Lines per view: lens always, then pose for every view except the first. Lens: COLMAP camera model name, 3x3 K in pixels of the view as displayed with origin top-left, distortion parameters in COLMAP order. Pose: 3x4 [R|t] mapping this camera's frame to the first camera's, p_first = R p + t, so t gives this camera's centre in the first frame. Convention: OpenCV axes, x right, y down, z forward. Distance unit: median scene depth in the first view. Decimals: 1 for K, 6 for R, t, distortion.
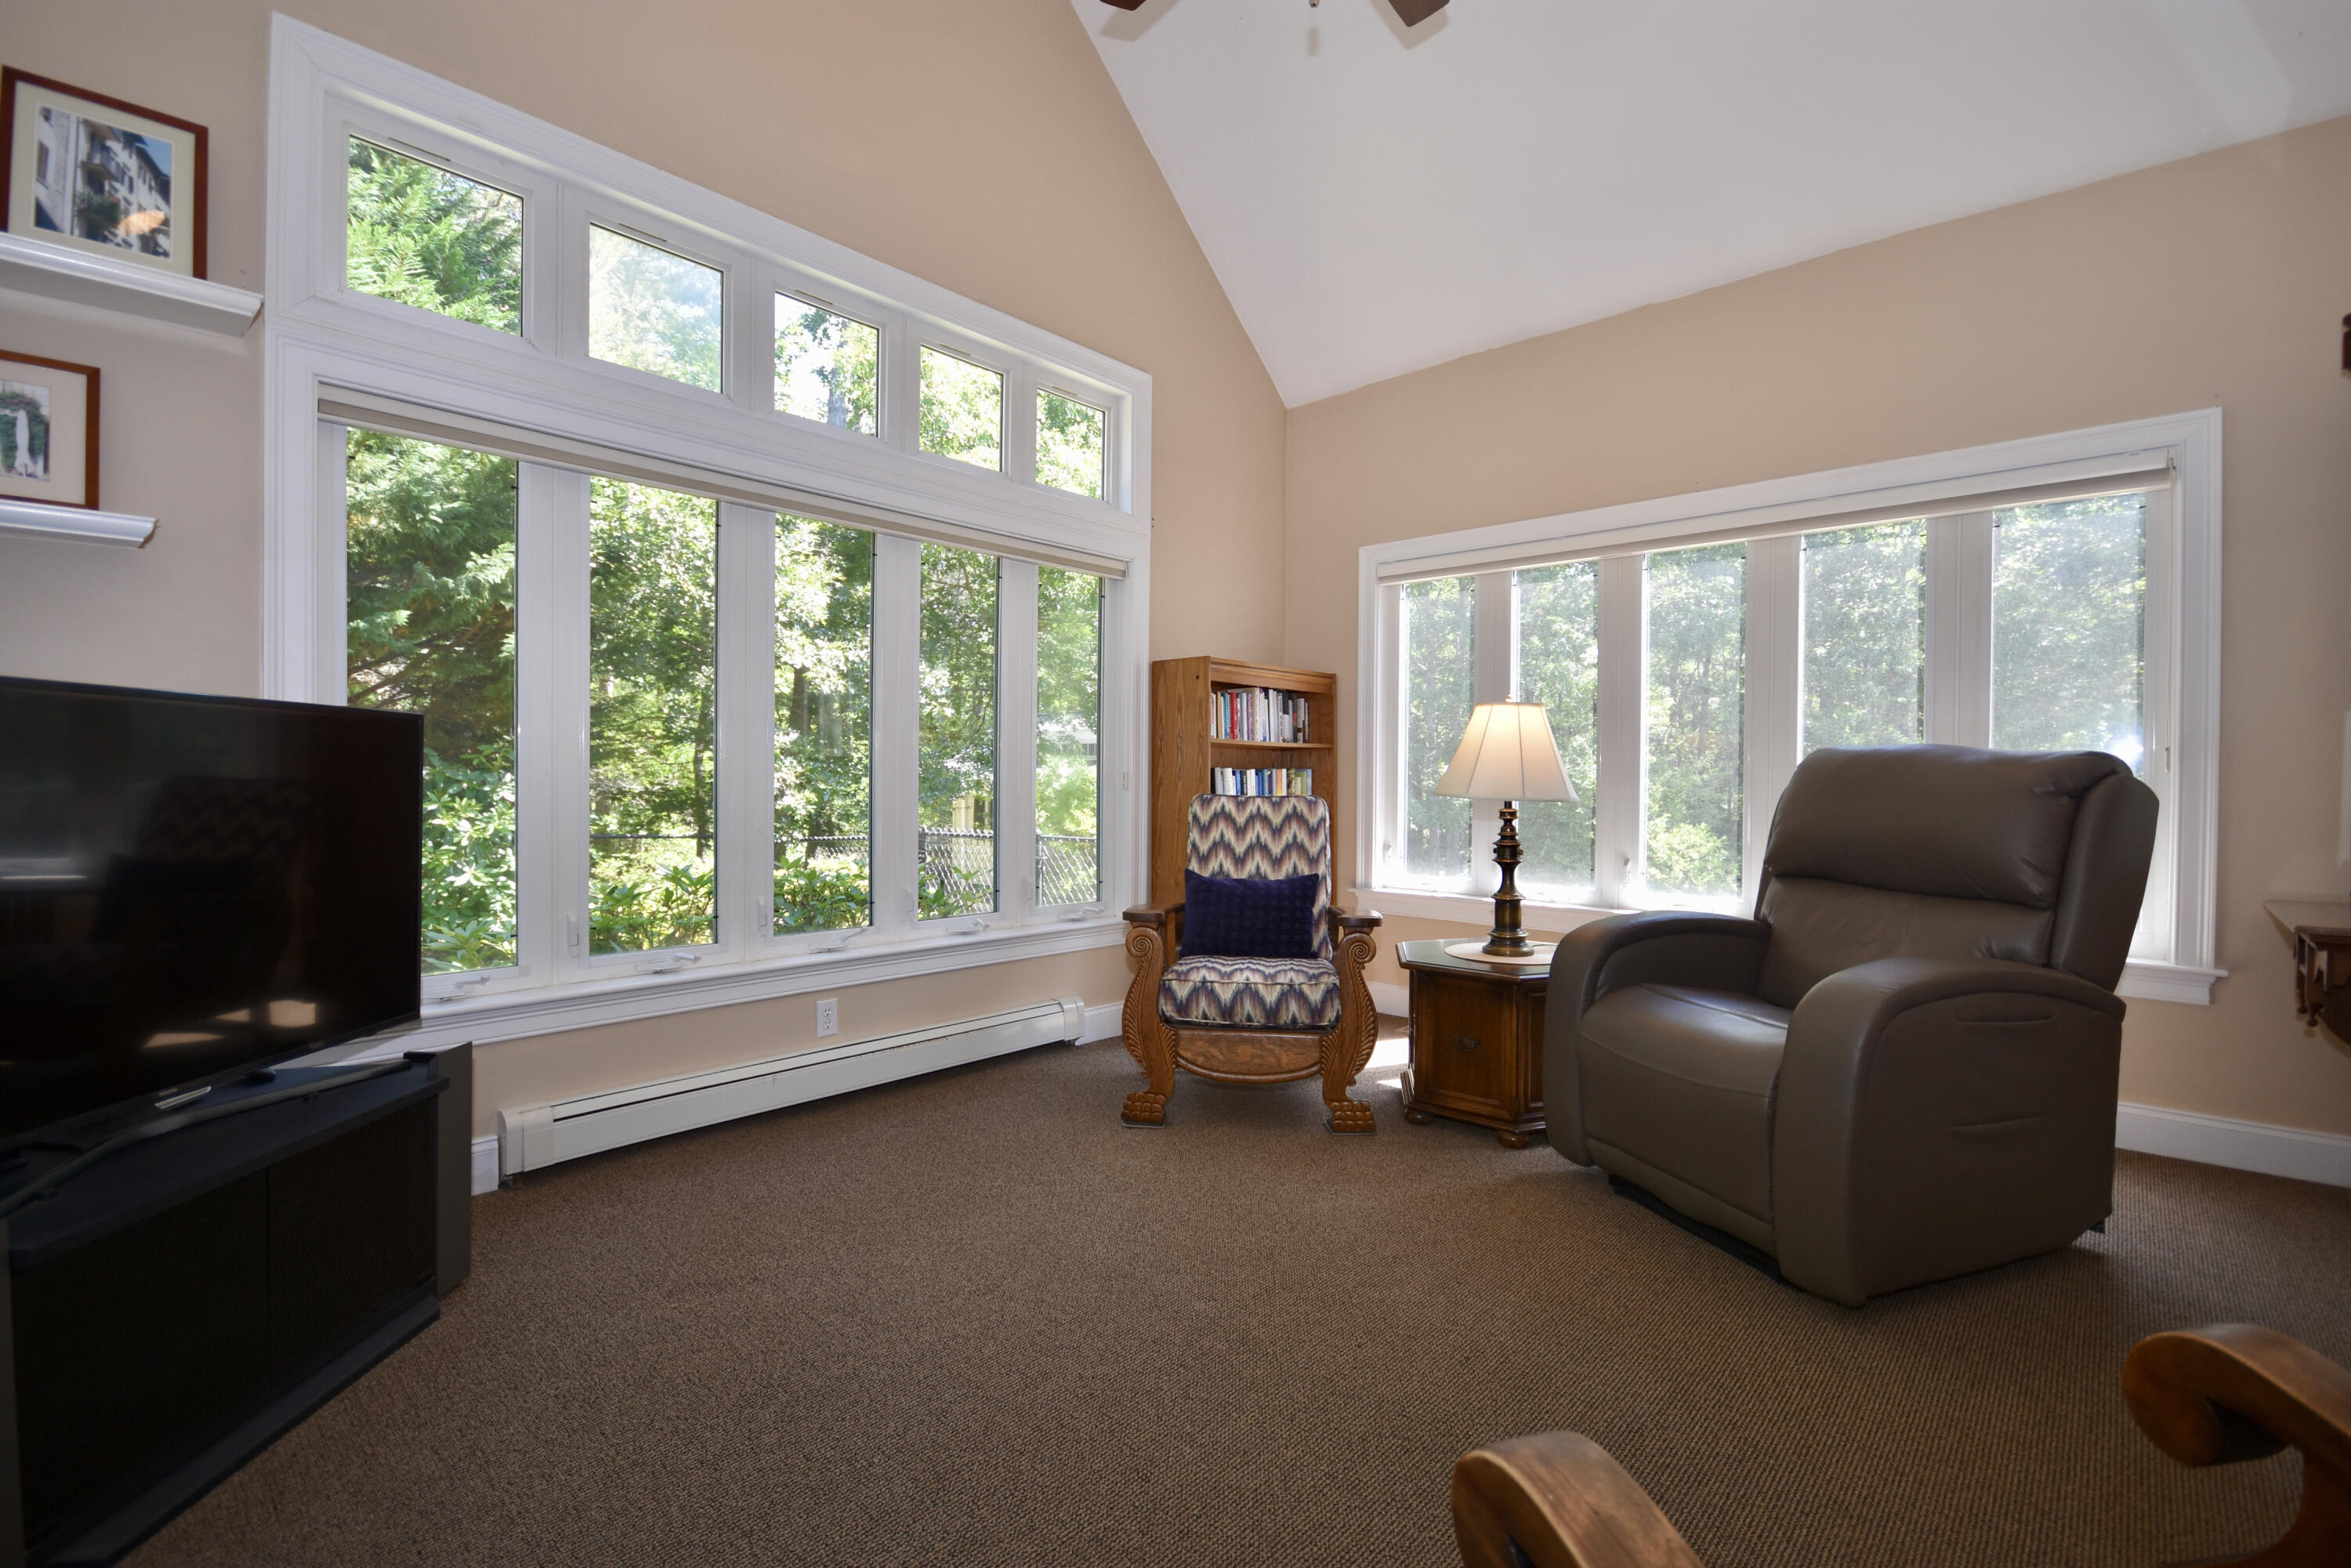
lens RADIAL K [[1034.0, 0, 1172.6], [0, 1034.0, 790.8], [0, 0, 1]] dist [0.000752, -0.008570]
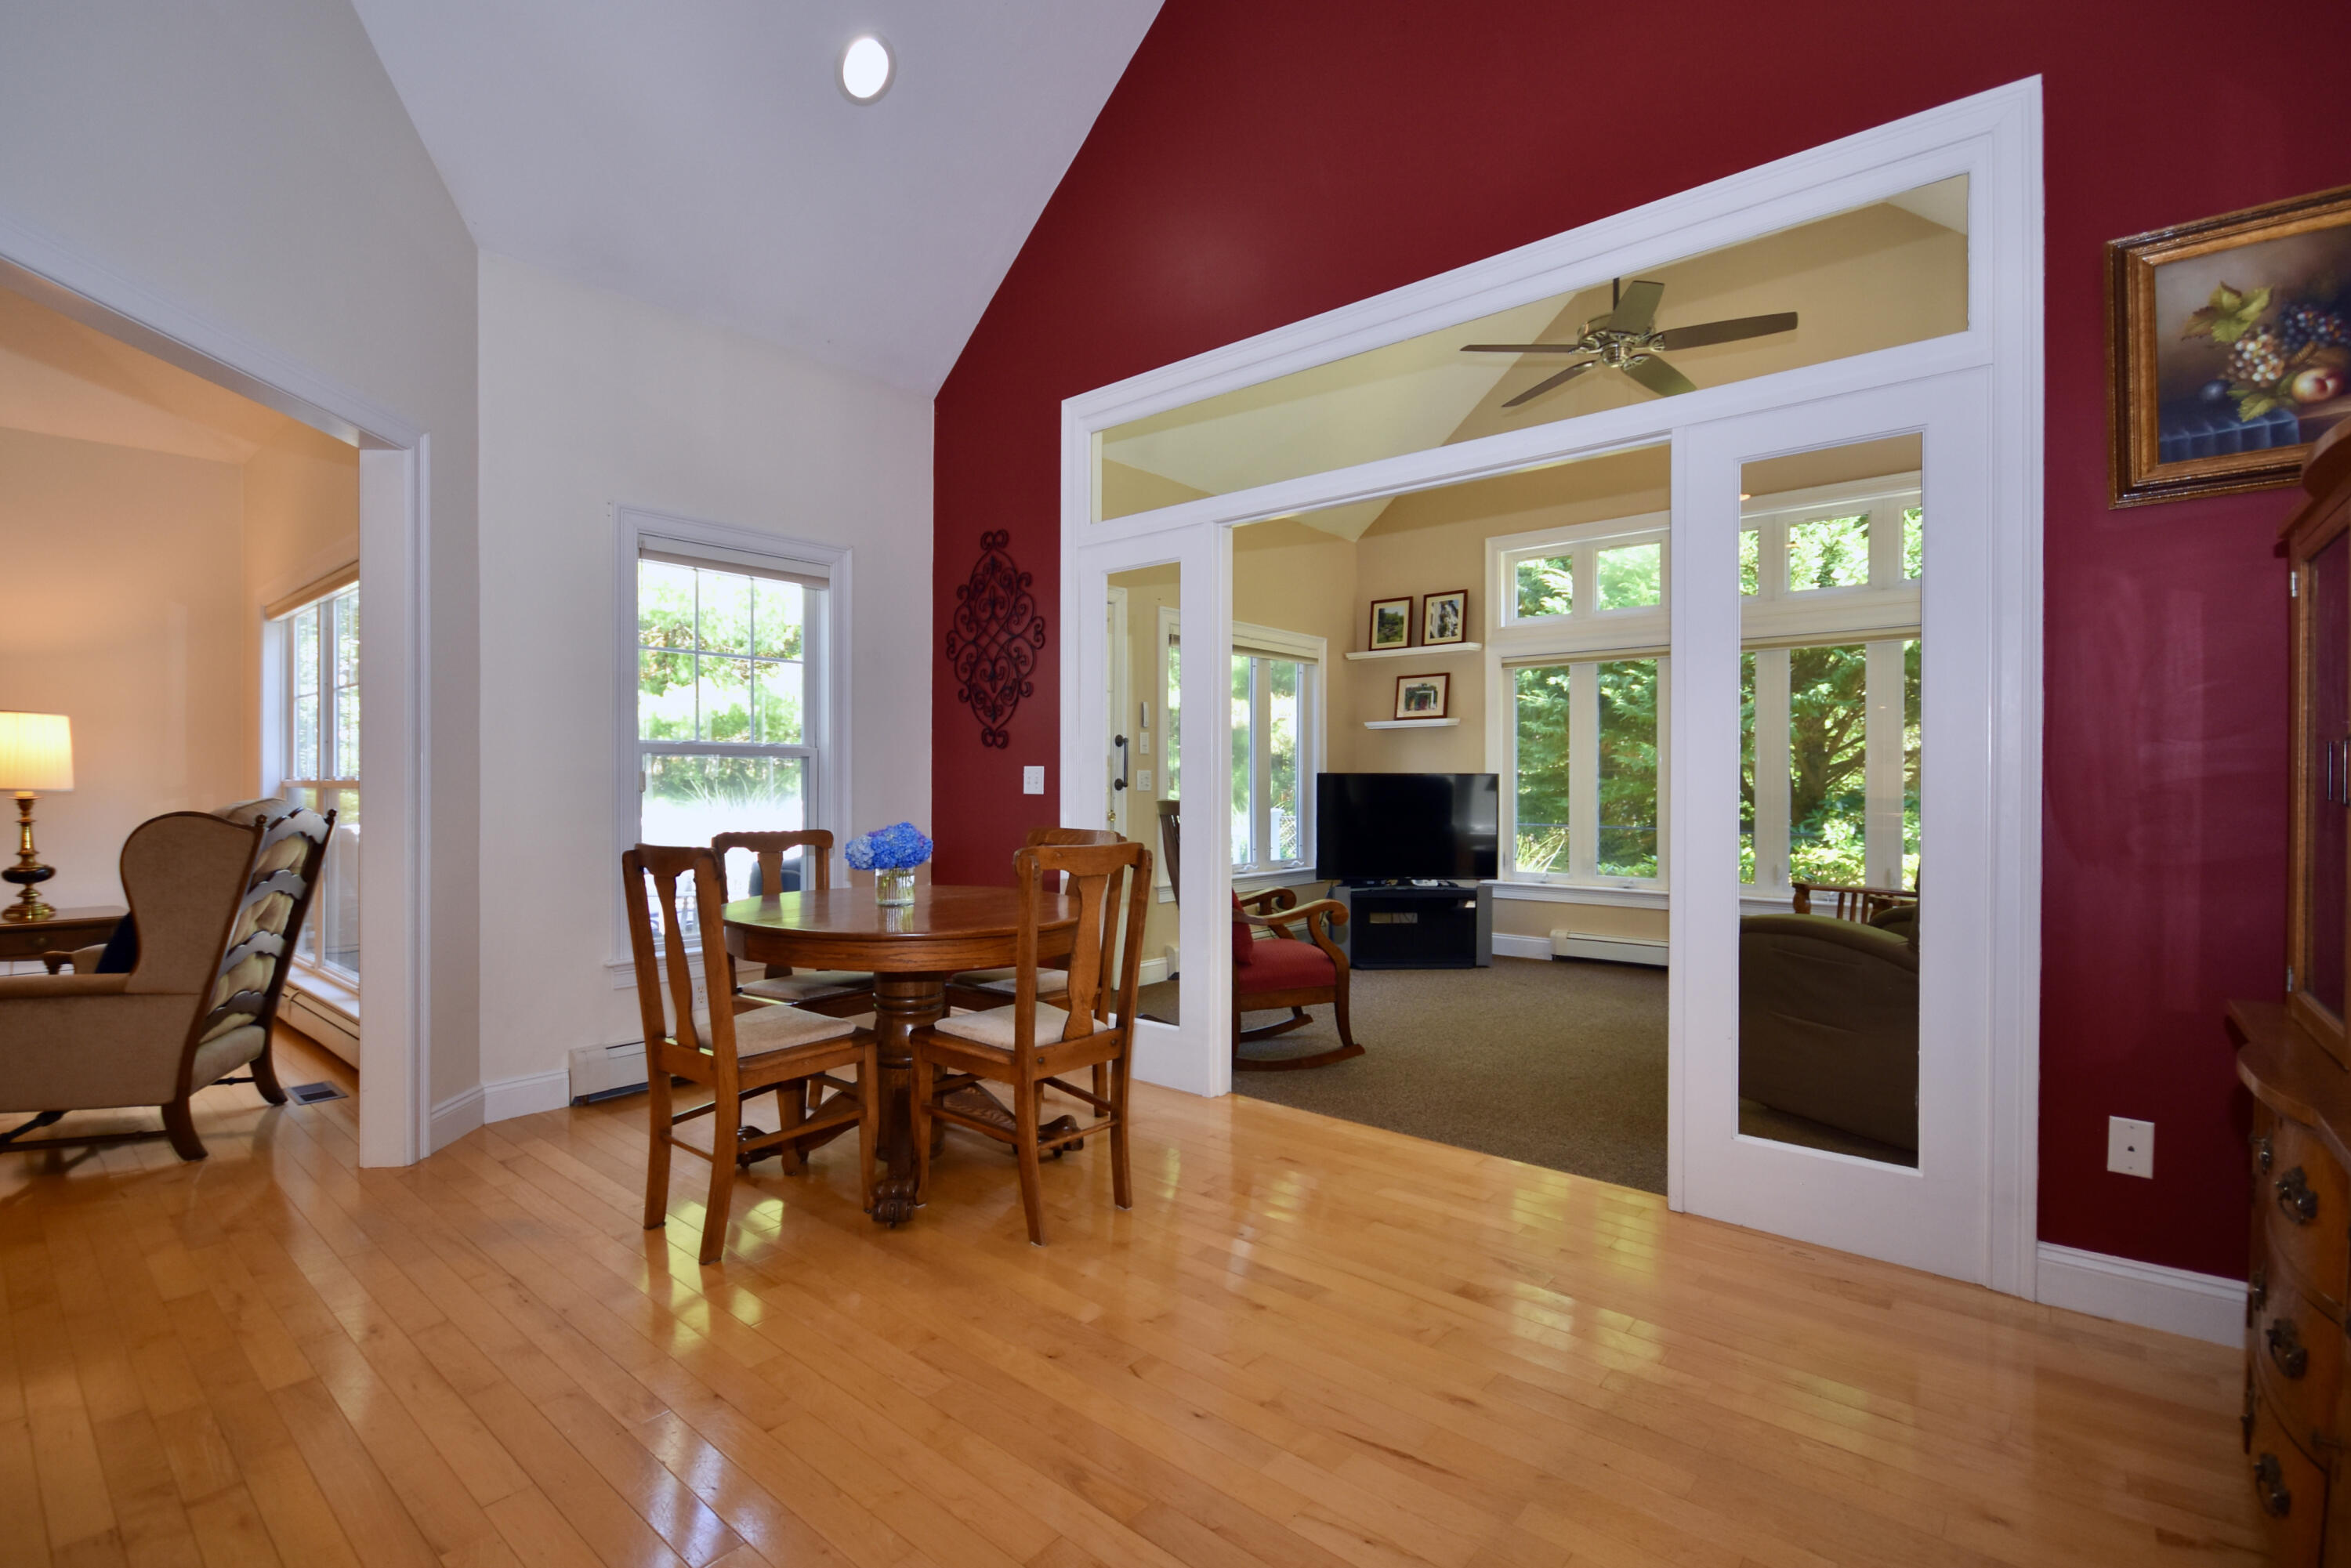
lens RADIAL K [[1048.6, 0, 1185.6], [0, 1048.6, 786.2], [0, 0, 1]] dist [0.001558, 0.000257]
pose [[0.041998, -0.006910, -0.999094, 1.442161], [-0.011085, 0.999911, -0.007381, -0.006556], [0.999056, 0.011385, 0.041918, 0.005212]]
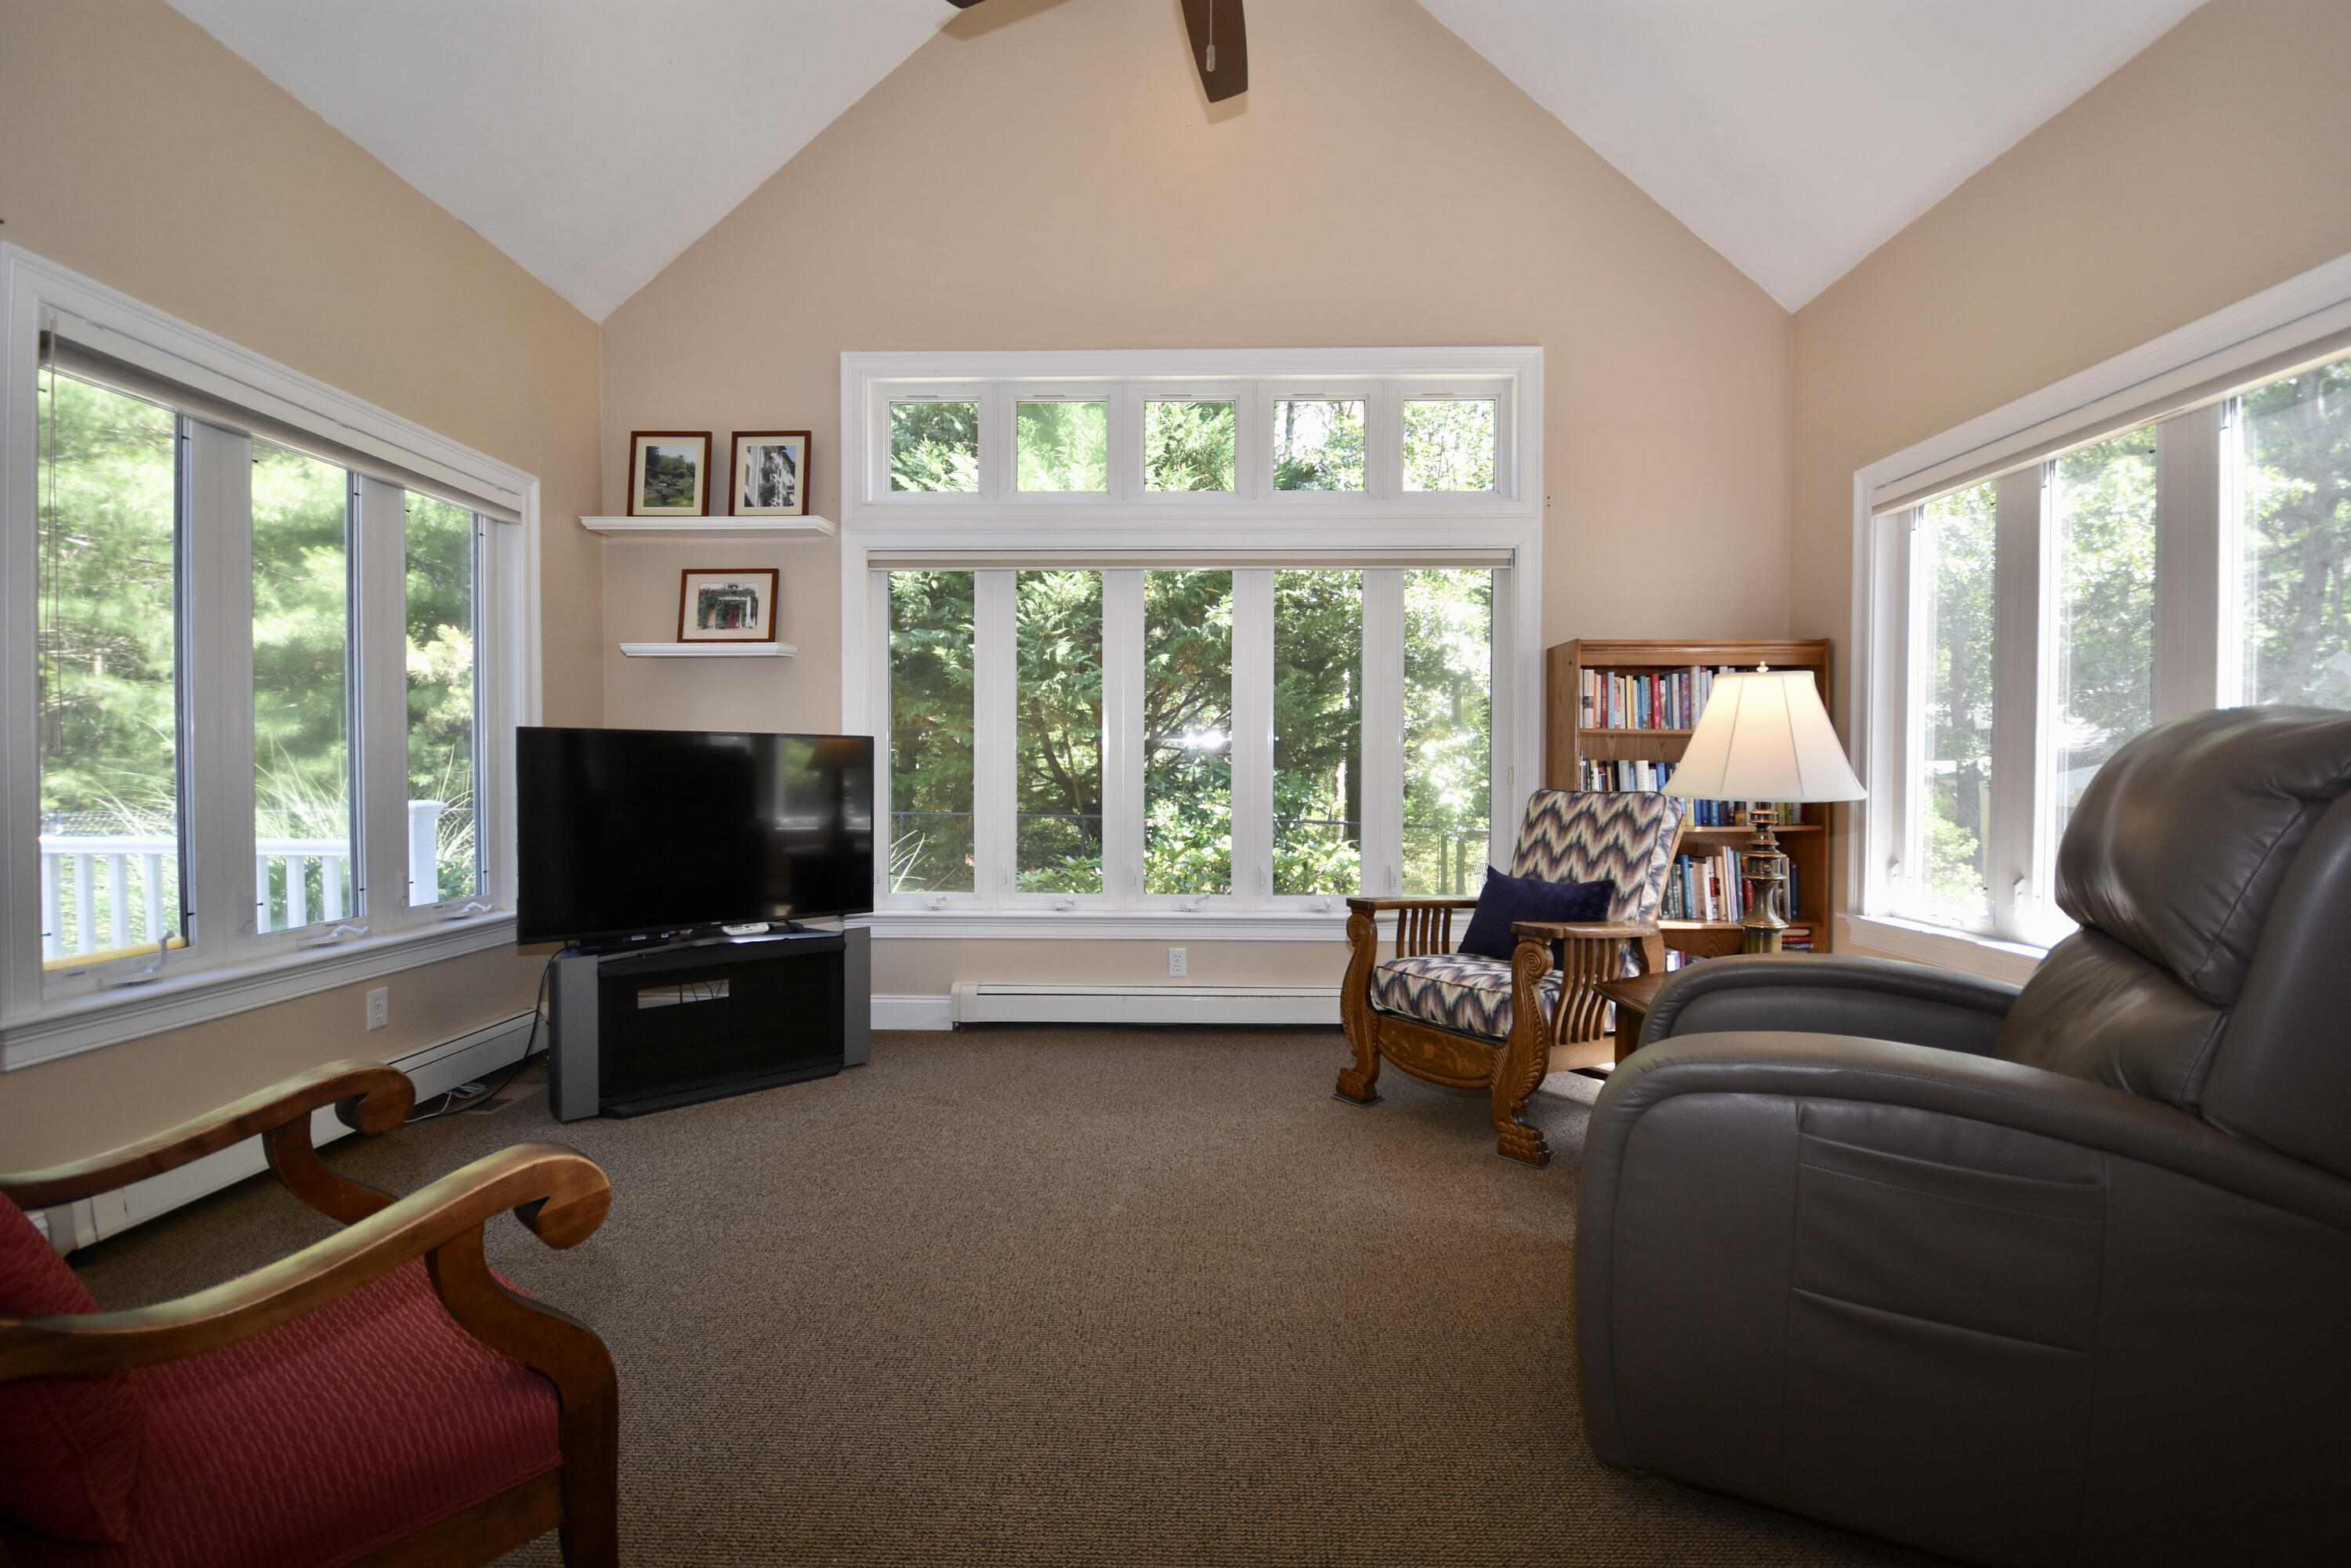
lens RADIAL K [[1048.6, 0, 1185.6], [0, 1048.6, 786.2], [0, 0, 1]] dist [0.001558, 0.000257]
pose [[0.659046, 0.005508, -0.752082, 0.631709], [-0.006119, 0.999979, 0.001962, 0.001090], [0.752078, 0.003309, 0.659066, 0.157516]]
